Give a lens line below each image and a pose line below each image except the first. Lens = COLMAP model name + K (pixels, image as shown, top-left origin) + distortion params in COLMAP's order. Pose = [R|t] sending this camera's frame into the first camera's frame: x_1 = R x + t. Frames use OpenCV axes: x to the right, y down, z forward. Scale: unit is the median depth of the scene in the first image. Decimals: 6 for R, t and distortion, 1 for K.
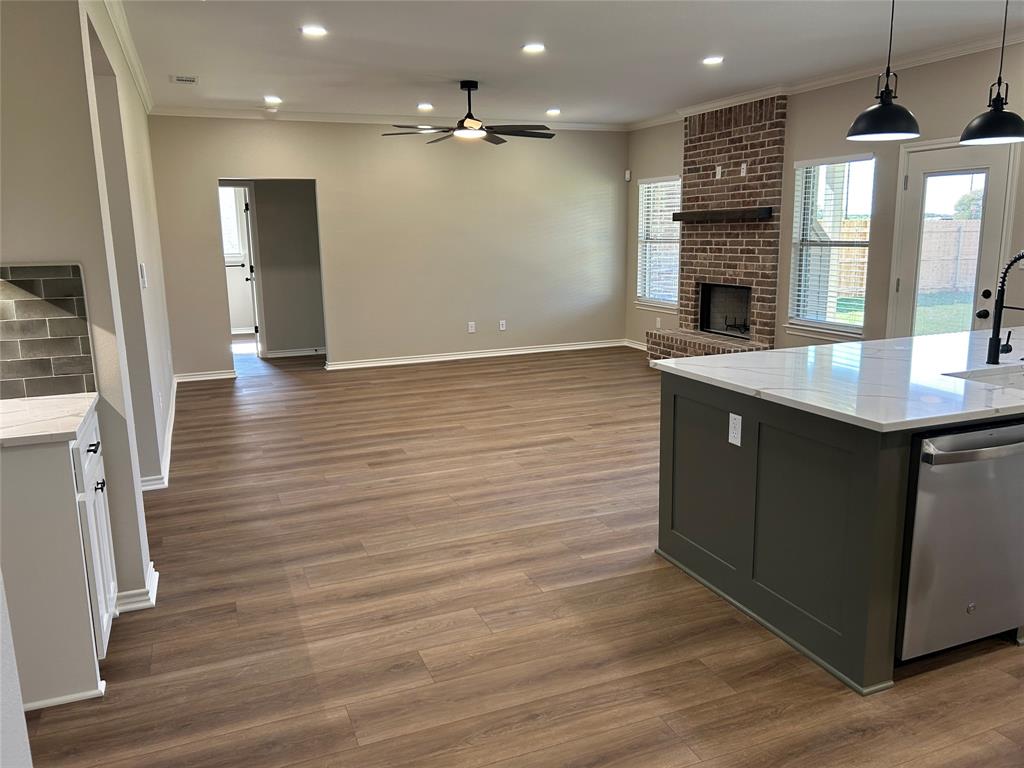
lens RADIAL K [[775.6, 0, 509.5], [0, 775.6, 388.2], [0, 0, 1]] dist [0.020105, -0.009571]
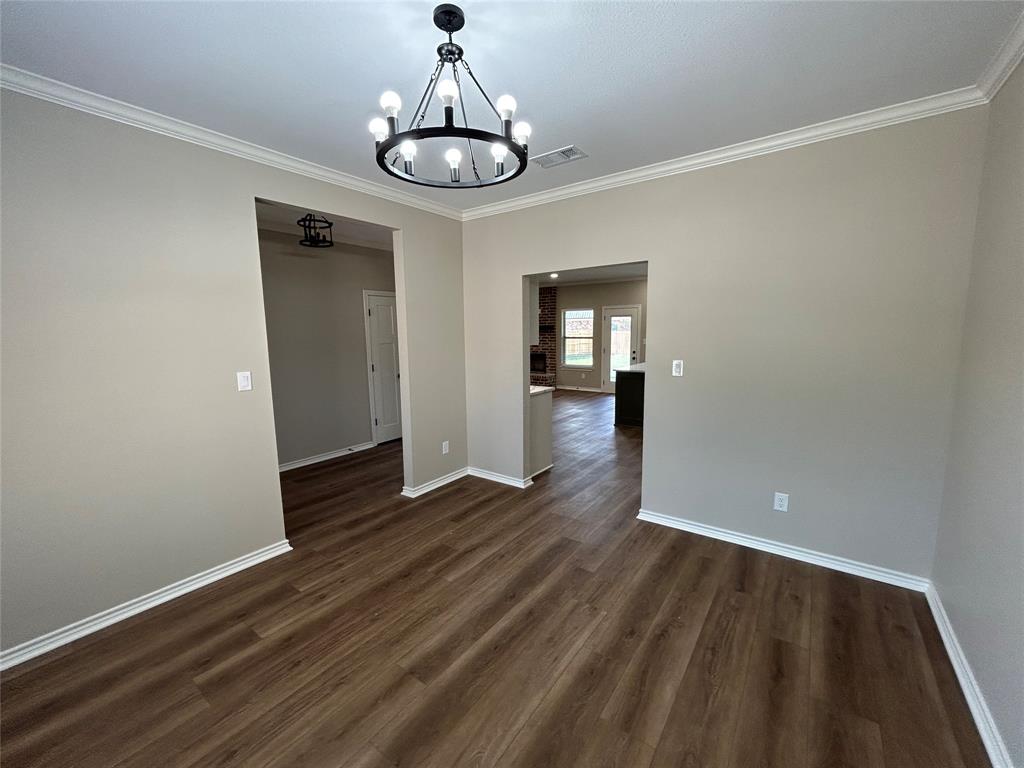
lens RADIAL K [[416.3, 0, 508.9], [0, 416.3, 381.5], [0, 0, 1]] dist [0.000262, 0.000628]
pose [[0.842163, -0.062352, 0.535606, -0.610578], [0.105901, 0.993073, -0.050906, 0.027491], [-0.528721, 0.099592, 0.842932, -0.149841]]
